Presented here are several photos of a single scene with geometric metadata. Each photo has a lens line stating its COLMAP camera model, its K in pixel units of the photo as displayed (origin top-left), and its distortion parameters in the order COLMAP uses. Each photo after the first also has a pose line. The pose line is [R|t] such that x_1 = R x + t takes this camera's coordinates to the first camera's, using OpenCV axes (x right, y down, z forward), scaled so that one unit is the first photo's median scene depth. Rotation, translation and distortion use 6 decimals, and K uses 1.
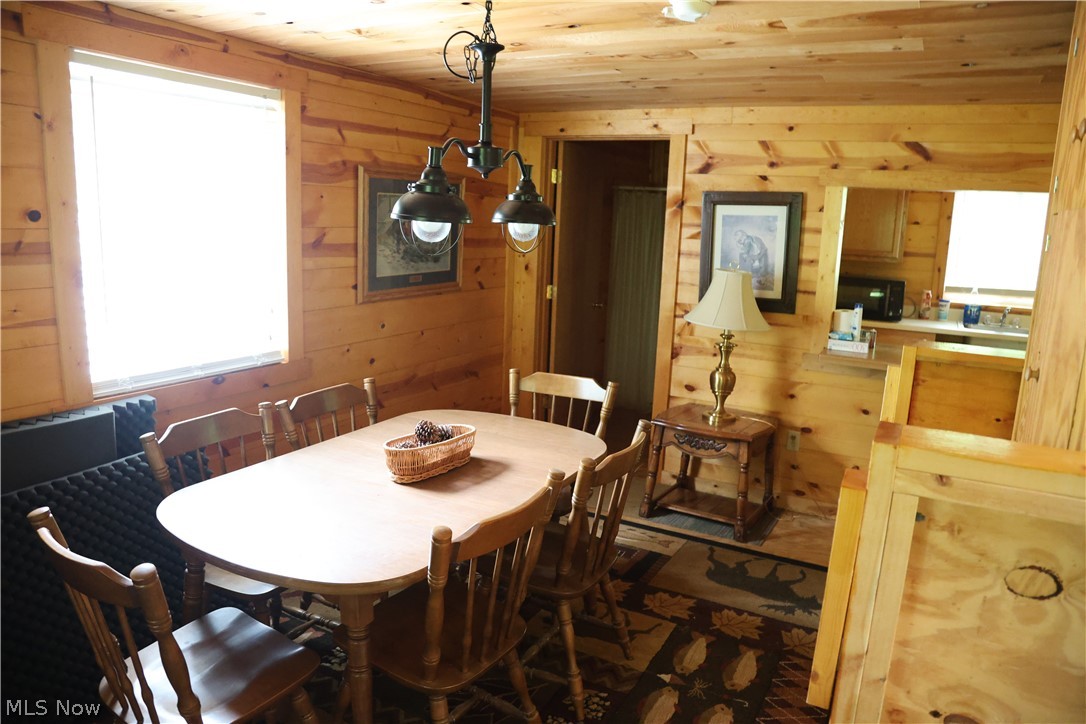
lens RADIAL K [[741.3, 0, 543.0], [0, 741.3, 362.0], [0, 0, 1]] dist [-0.114030, 0.065136]
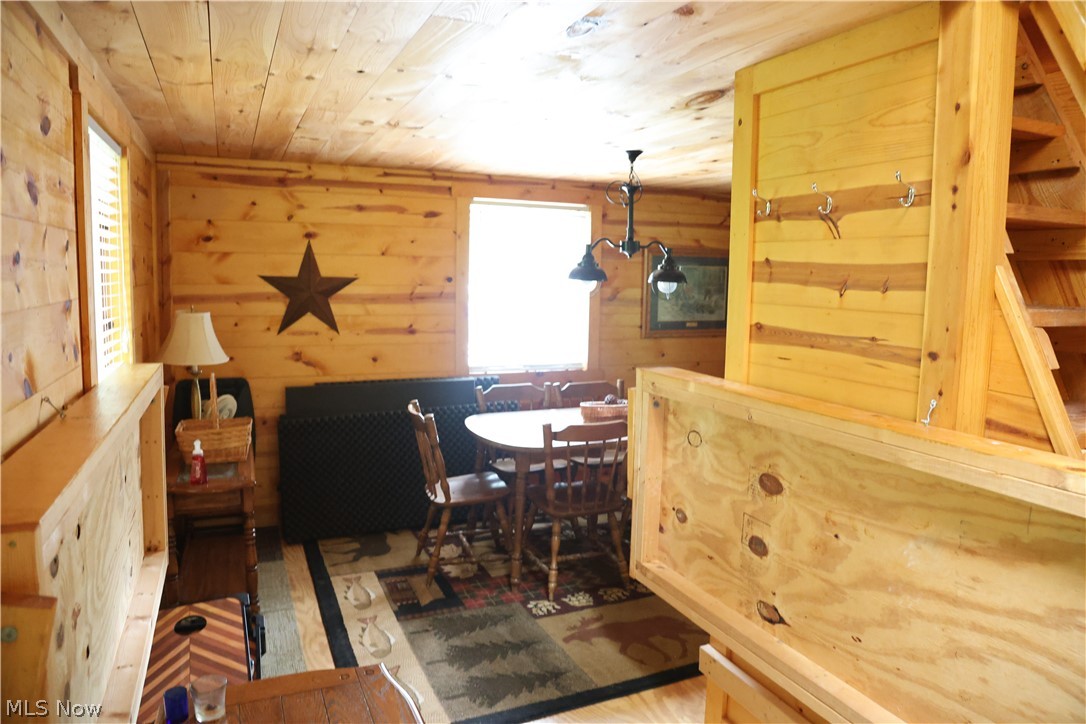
lens RADIAL K [[741.3, 0, 543.0], [0, 741.3, 362.0], [0, 0, 1]] dist [-0.114030, 0.065136]
pose [[0.792751, 0.049522, -0.607531, 0.778563], [-0.106887, 0.992545, -0.058569, 0.122413], [0.600101, 0.111368, 0.792134, -0.489490]]
